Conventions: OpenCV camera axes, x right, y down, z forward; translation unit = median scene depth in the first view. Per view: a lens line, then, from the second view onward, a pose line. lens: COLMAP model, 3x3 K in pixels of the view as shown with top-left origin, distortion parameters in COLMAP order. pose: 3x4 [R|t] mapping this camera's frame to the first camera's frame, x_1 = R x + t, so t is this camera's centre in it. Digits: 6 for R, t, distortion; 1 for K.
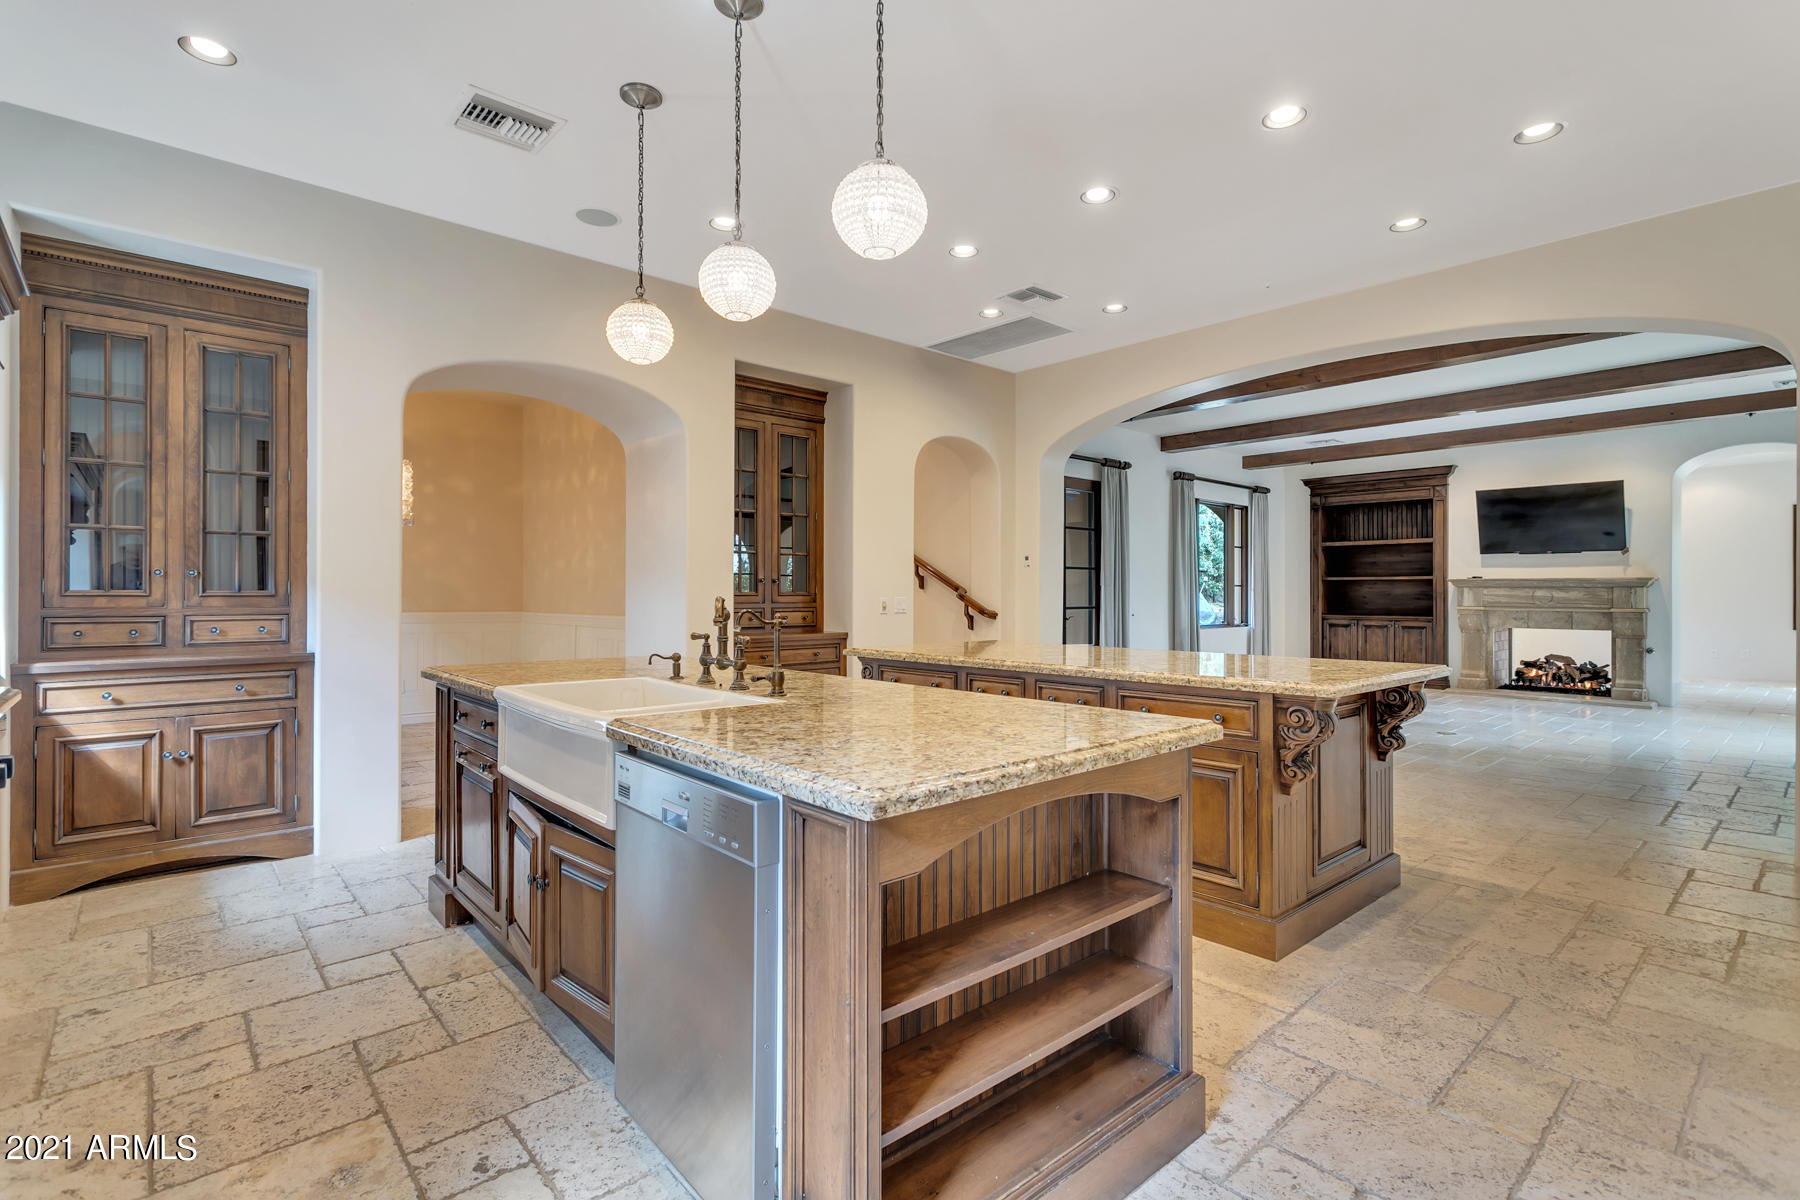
lens RADIAL K [[846.7, 0, 900.2], [0, 846.7, 594.0], [0, 0, 1]] dist [0.002738, 0.000057]
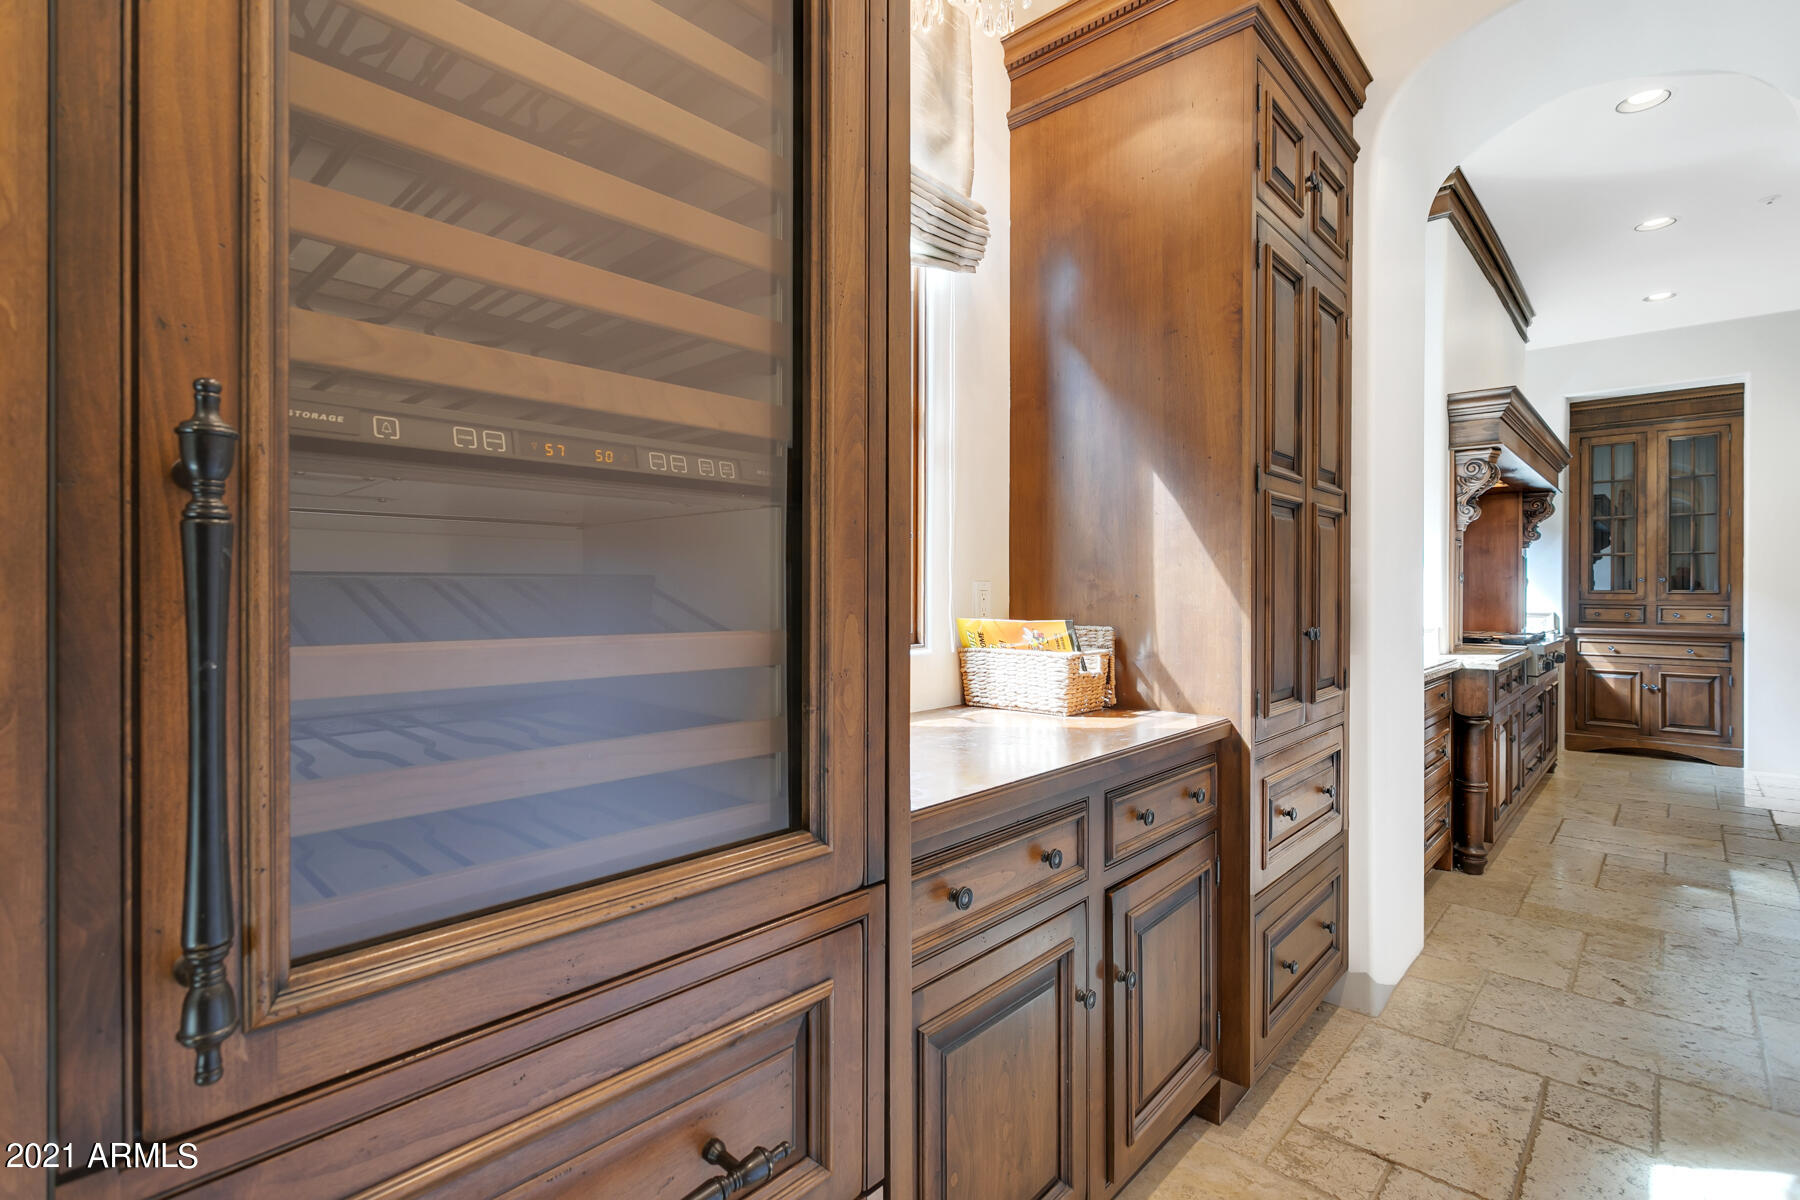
lens RADIAL K [[846.7, 0, 897.6], [0, 846.7, 589.6], [0, 0, 1]] dist [0.002738, 0.000057]
pose [[0.099800, 0.001246, -0.995007, 0.643576], [0.000028, 0.999999, 0.001255, -0.007127], [0.995007, -0.000153, 0.099800, -0.626857]]
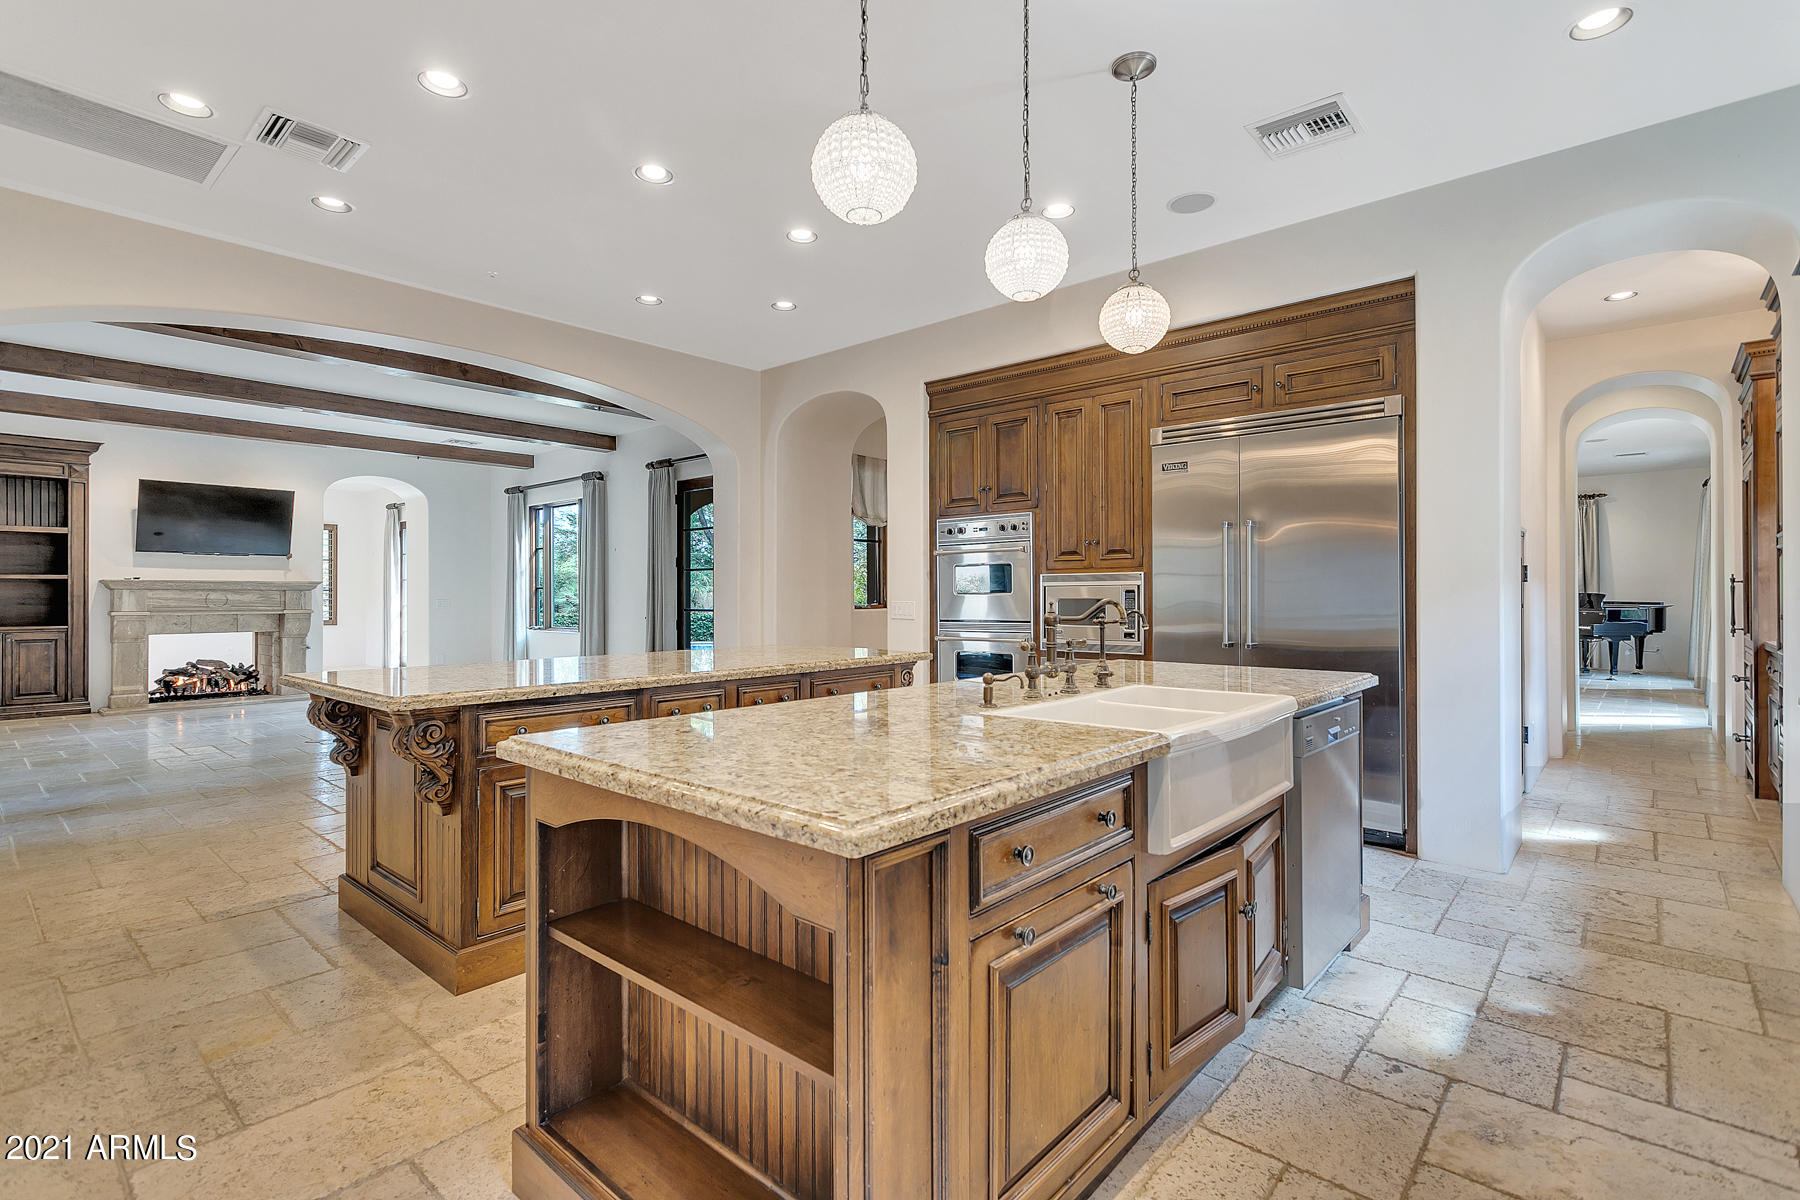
lens RADIAL K [[846.7, 0, 902.8], [0, 846.7, 591.4], [0, 0, 1]] dist [0.002738, 0.000057]
pose [[-0.125944, 0.005258, 0.992023, -0.726350], [0.001289, 0.999986, -0.005137, -0.000789], [-0.992037, 0.000632, -0.125949, 0.834670]]
